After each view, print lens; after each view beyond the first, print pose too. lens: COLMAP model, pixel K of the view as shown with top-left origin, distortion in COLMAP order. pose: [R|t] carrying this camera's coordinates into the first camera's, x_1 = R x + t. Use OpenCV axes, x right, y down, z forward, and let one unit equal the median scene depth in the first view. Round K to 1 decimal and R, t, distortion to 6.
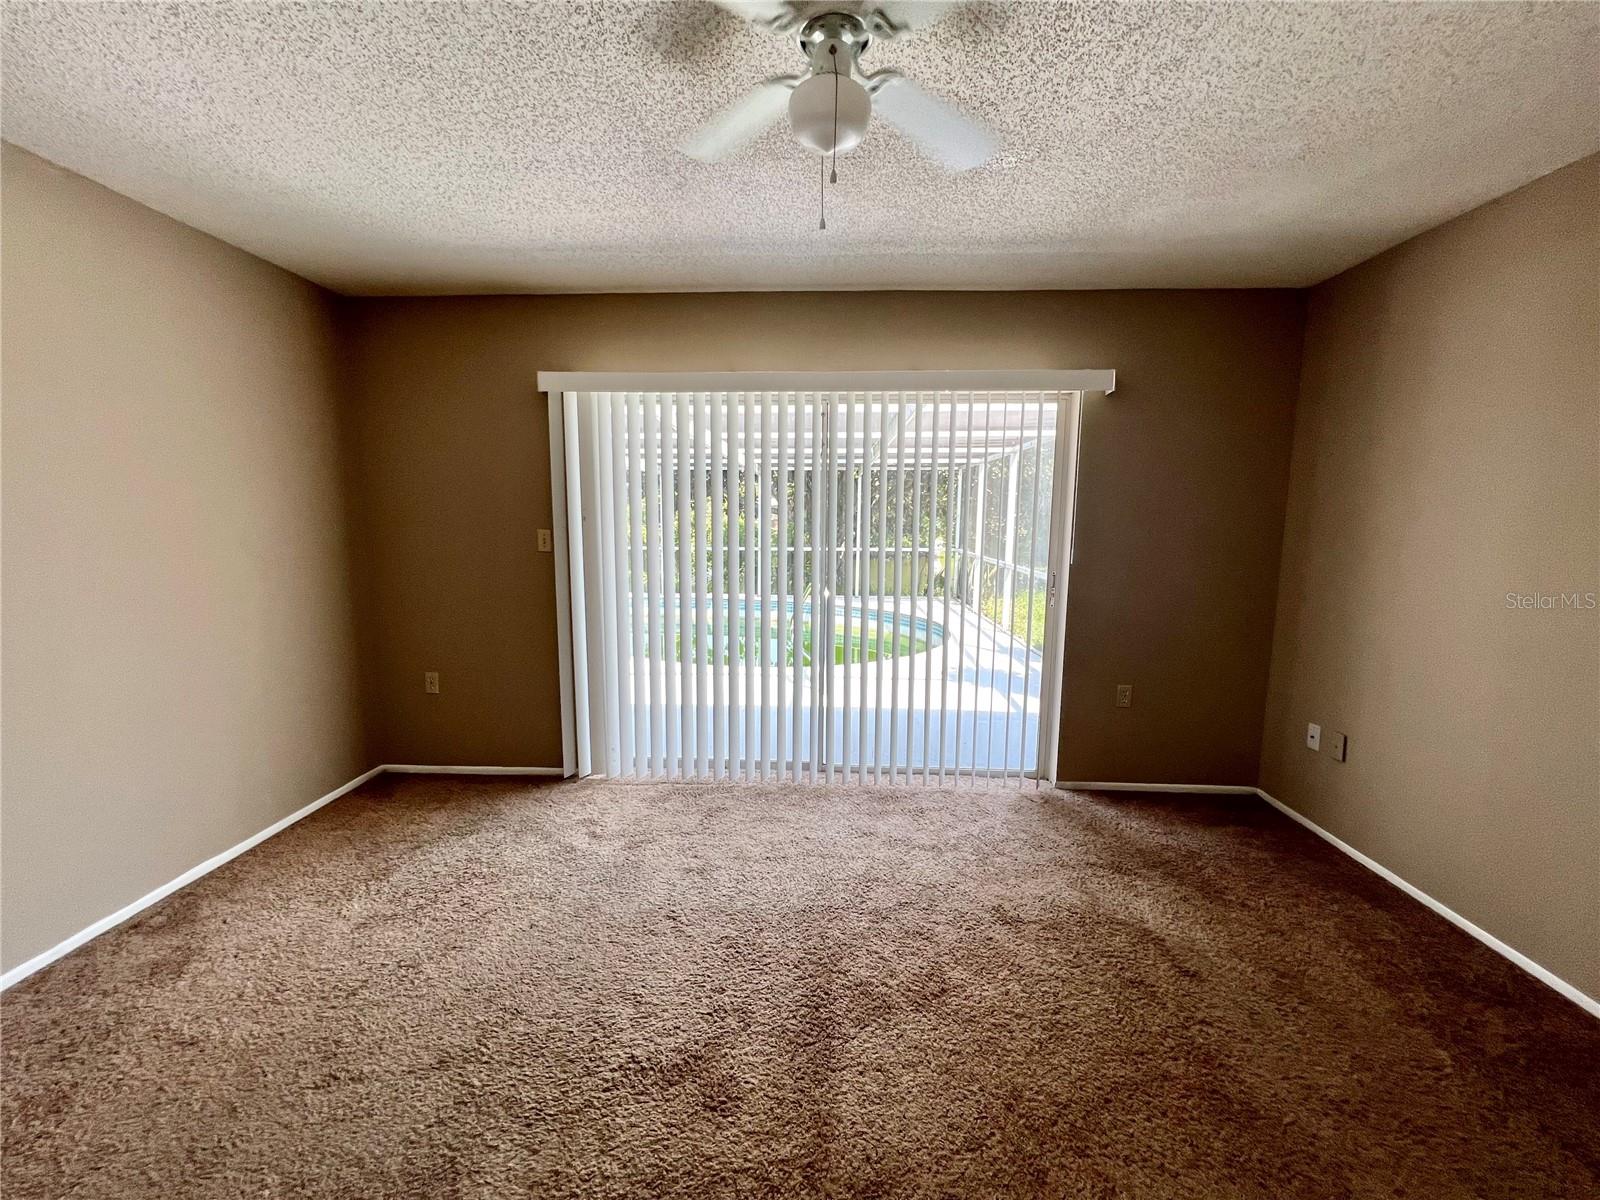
lens RADIAL K [[639.4, 0, 803.3], [0, 639.4, 597.2], [0, 0, 1]] dist [-0.000484, -0.000264]
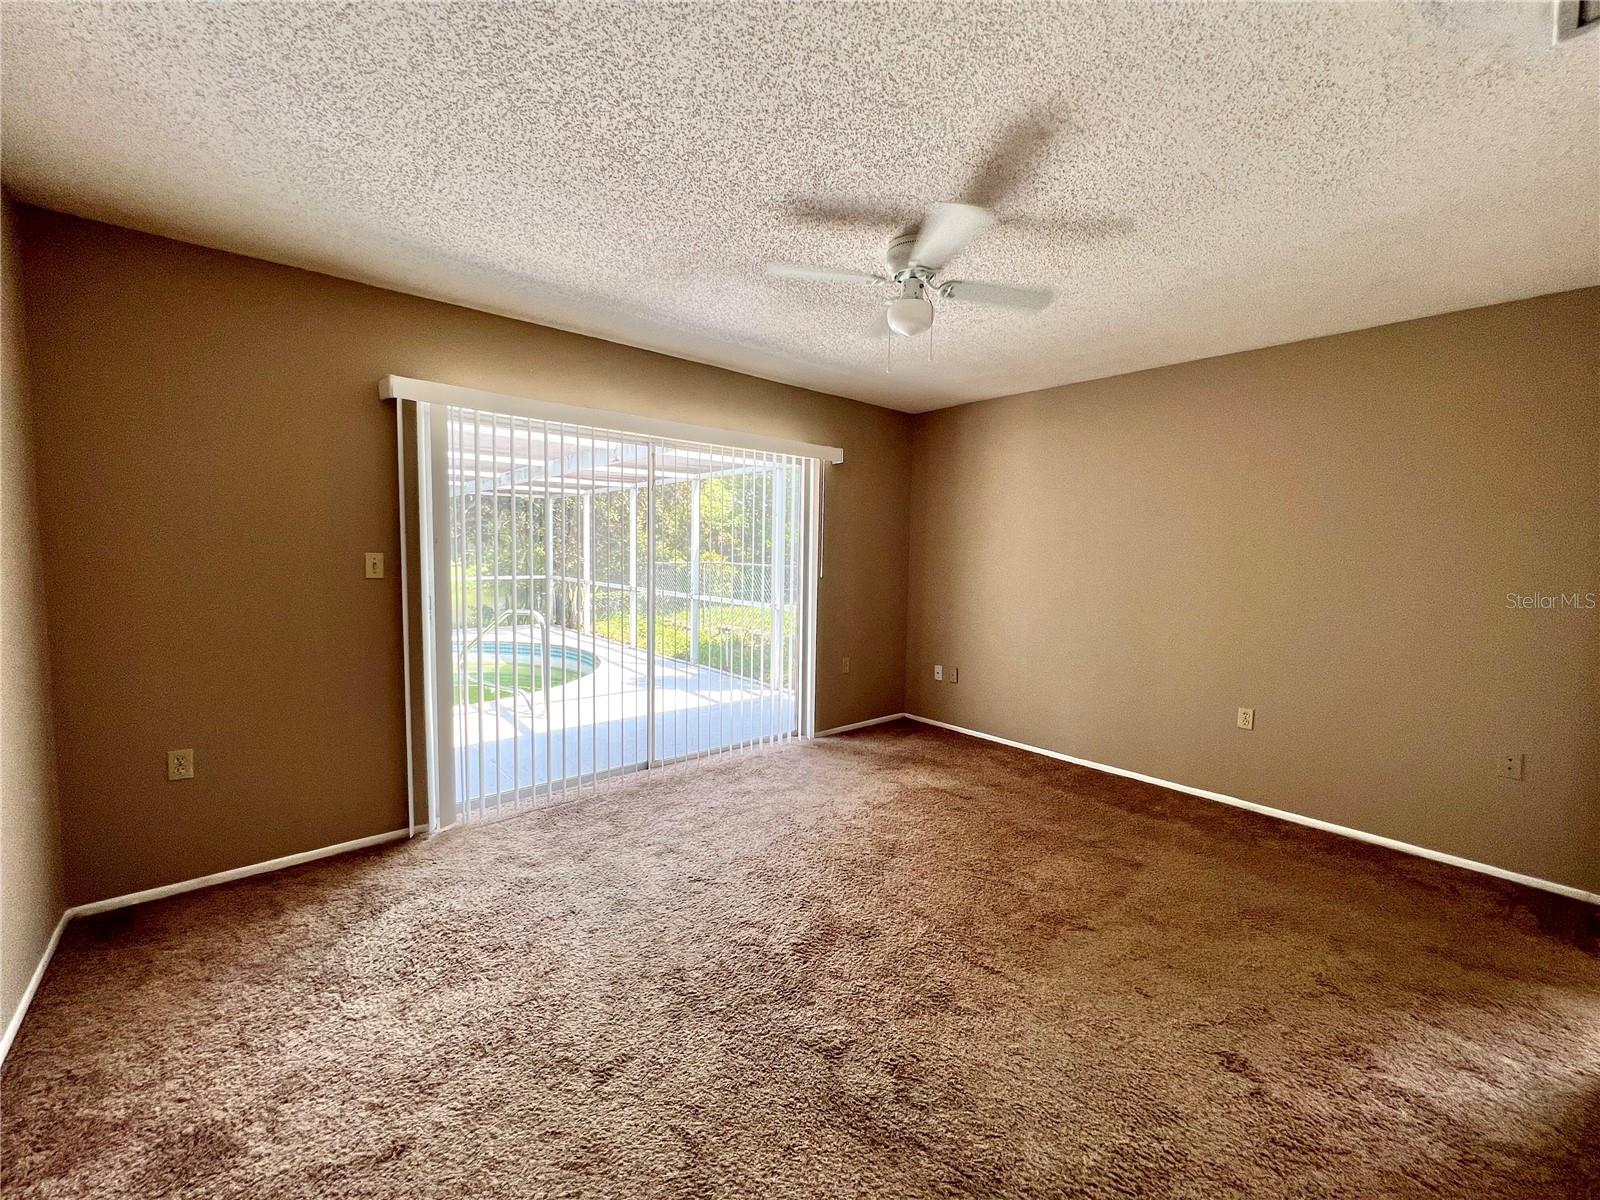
lens RADIAL K [[639.4, 0, 797.5], [0, 639.4, 597.0], [0, 0, 1]] dist [-0.000484, -0.000264]
pose [[0.727295, -0.044987, 0.684849, -0.635625], [0.075370, 0.997050, -0.014546, 0.009471], [-0.682174, 0.062196, 0.728540, -0.012592]]
